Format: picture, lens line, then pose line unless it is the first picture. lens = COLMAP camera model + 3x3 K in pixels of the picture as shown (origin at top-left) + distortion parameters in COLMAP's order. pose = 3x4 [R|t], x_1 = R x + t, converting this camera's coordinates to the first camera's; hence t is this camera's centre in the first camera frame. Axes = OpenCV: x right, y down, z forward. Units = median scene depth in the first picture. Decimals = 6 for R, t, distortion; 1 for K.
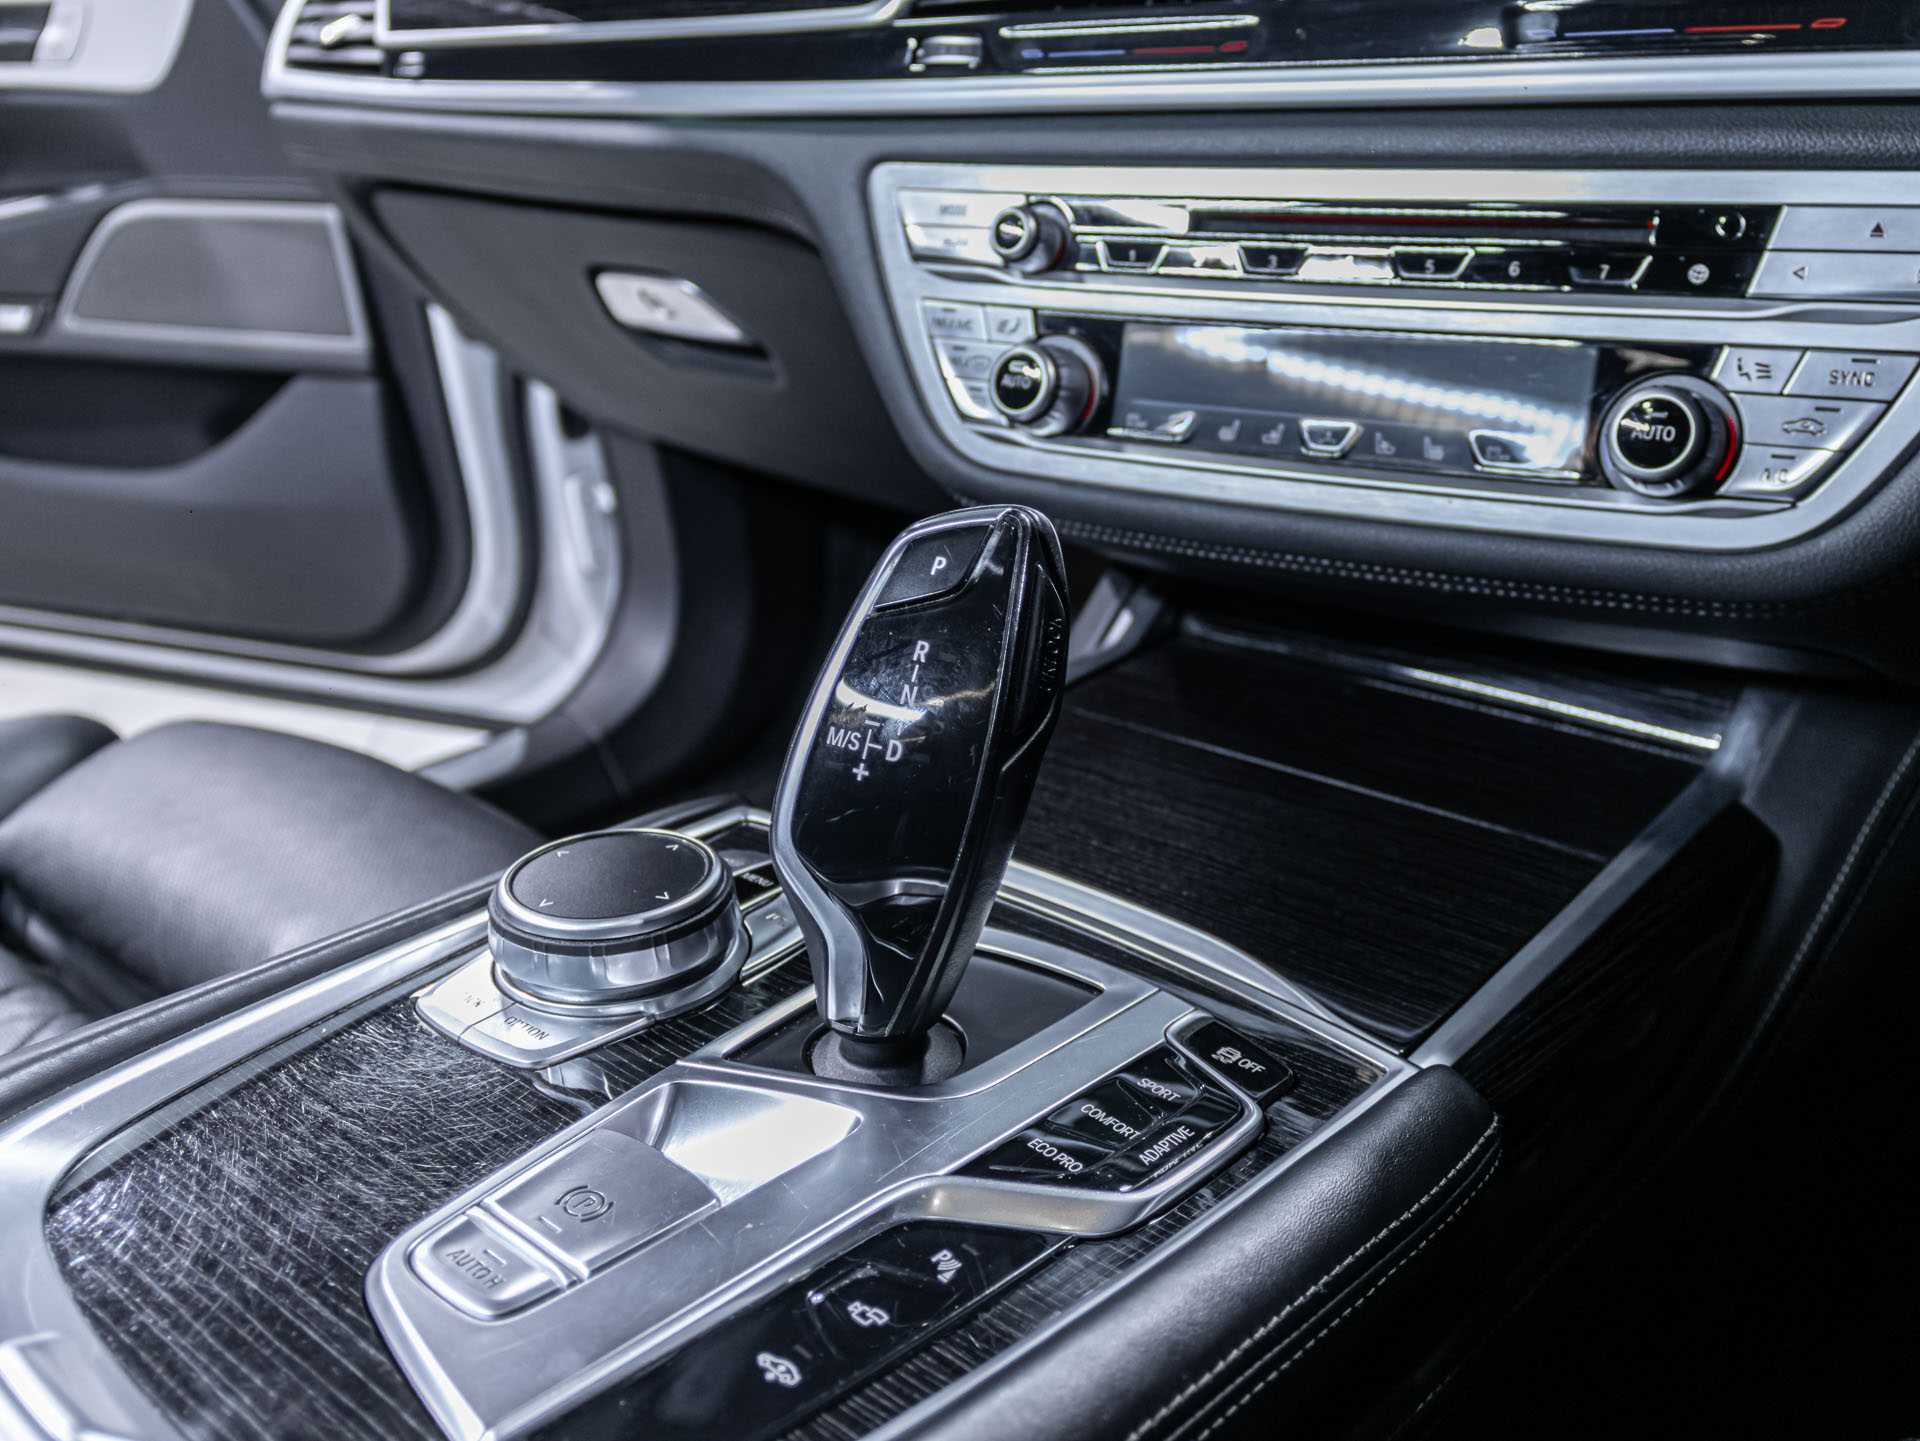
lens RADIAL K [[1741.5, 0, 951.0], [0, 1741.5, 715.2], [0, 0, 1]] dist [0.018064, -0.016922]
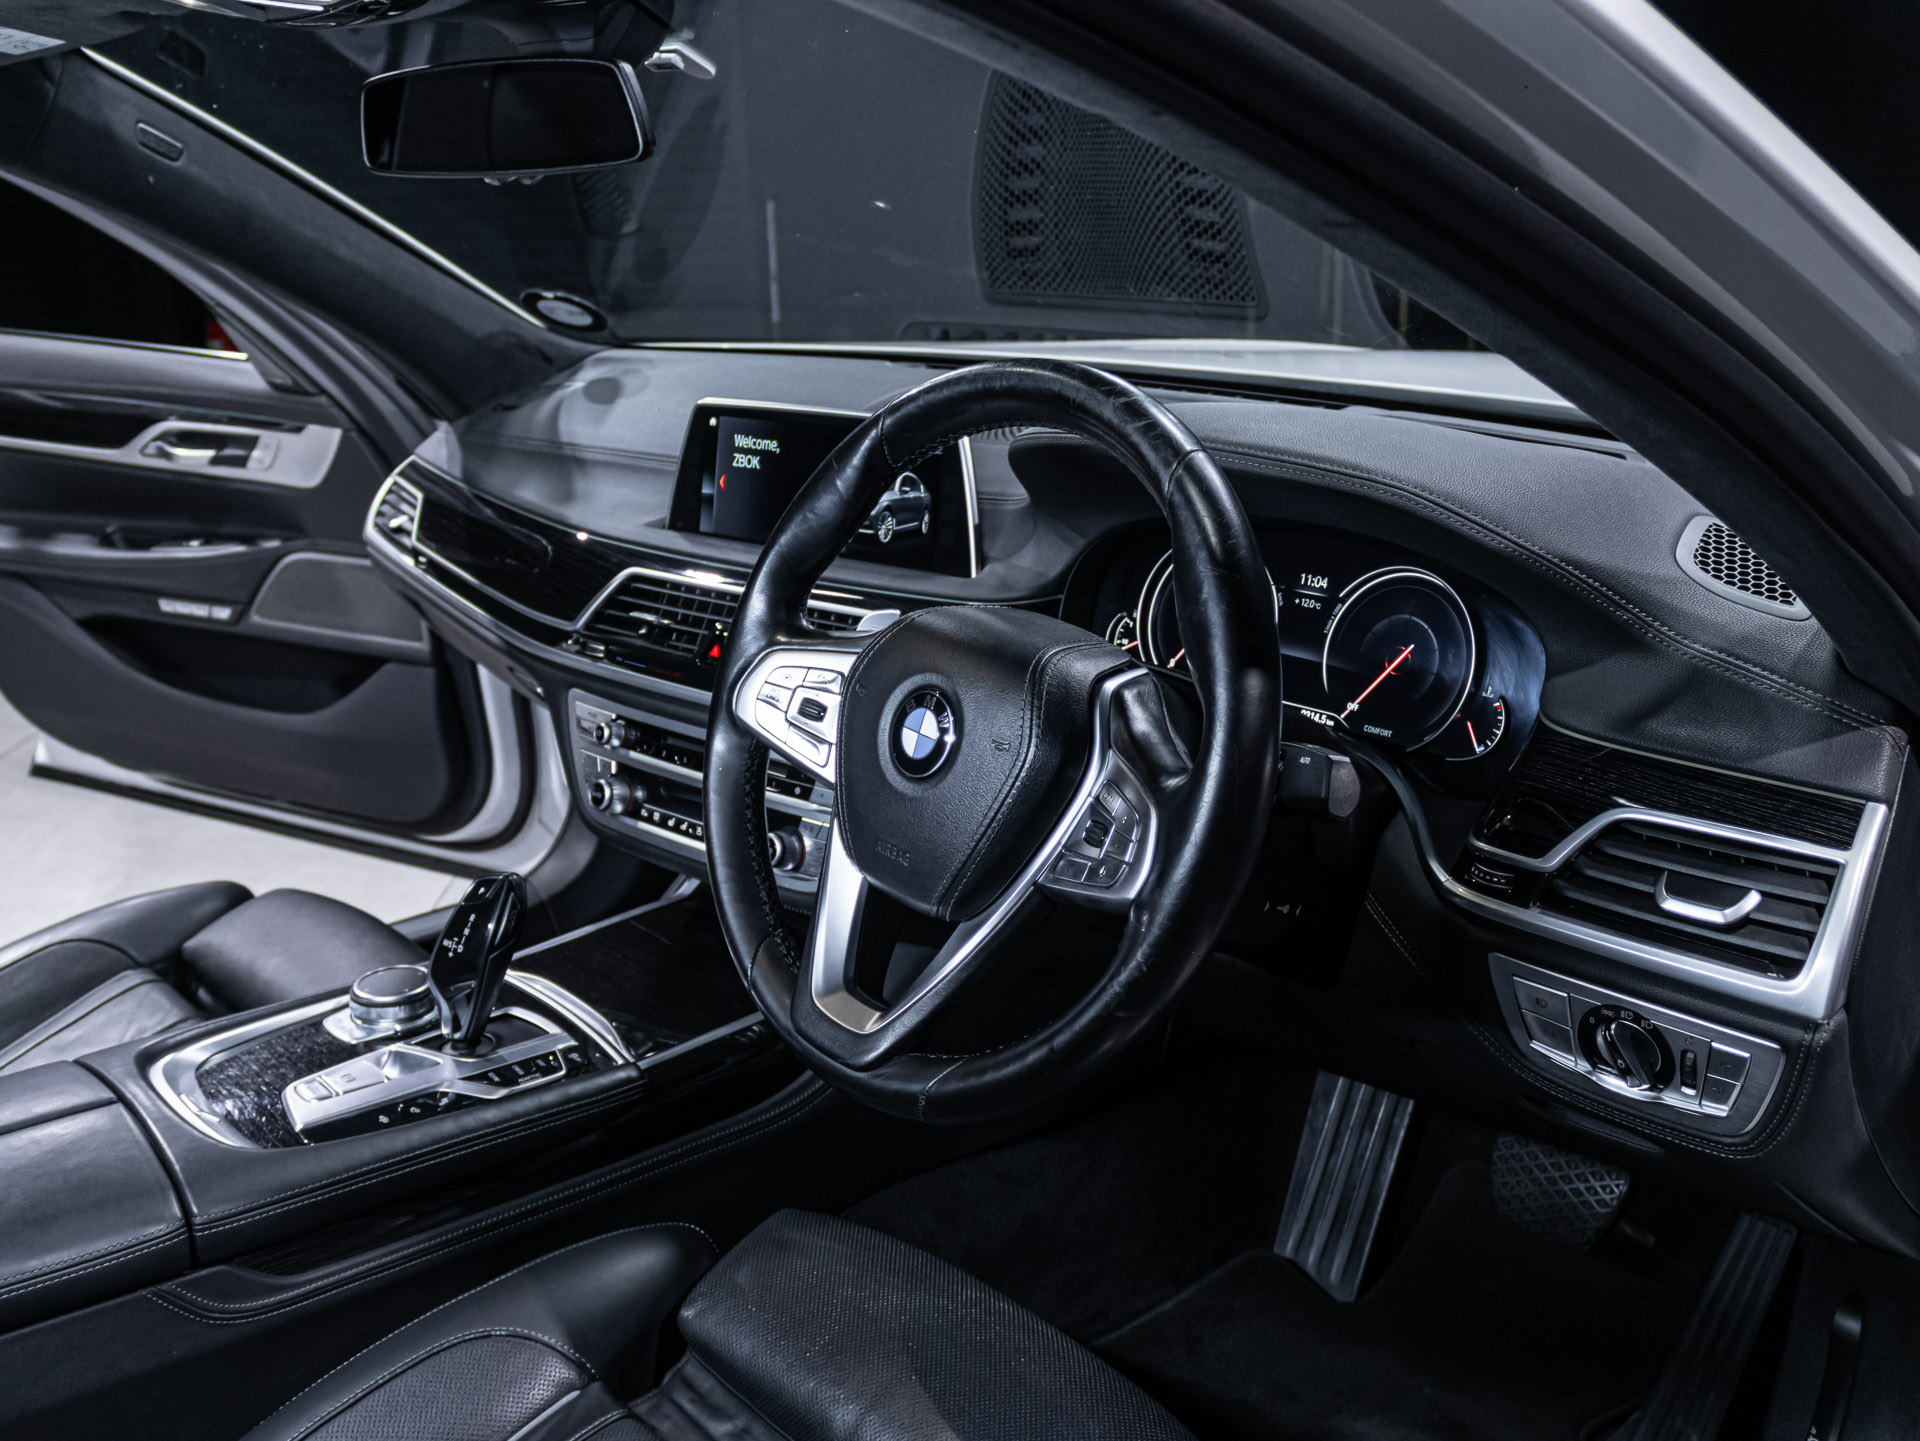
lens RADIAL K [[1741.5, 0, 951.0], [0, 1741.5, 715.2], [0, 0, 1]] dist [0.018064, -0.016922]
pose [[0.994914, 0.048574, -0.088238, 0.299695], [-0.055028, 0.995868, -0.072244, -0.060421], [0.084365, 0.076732, 0.993476, -0.573131]]
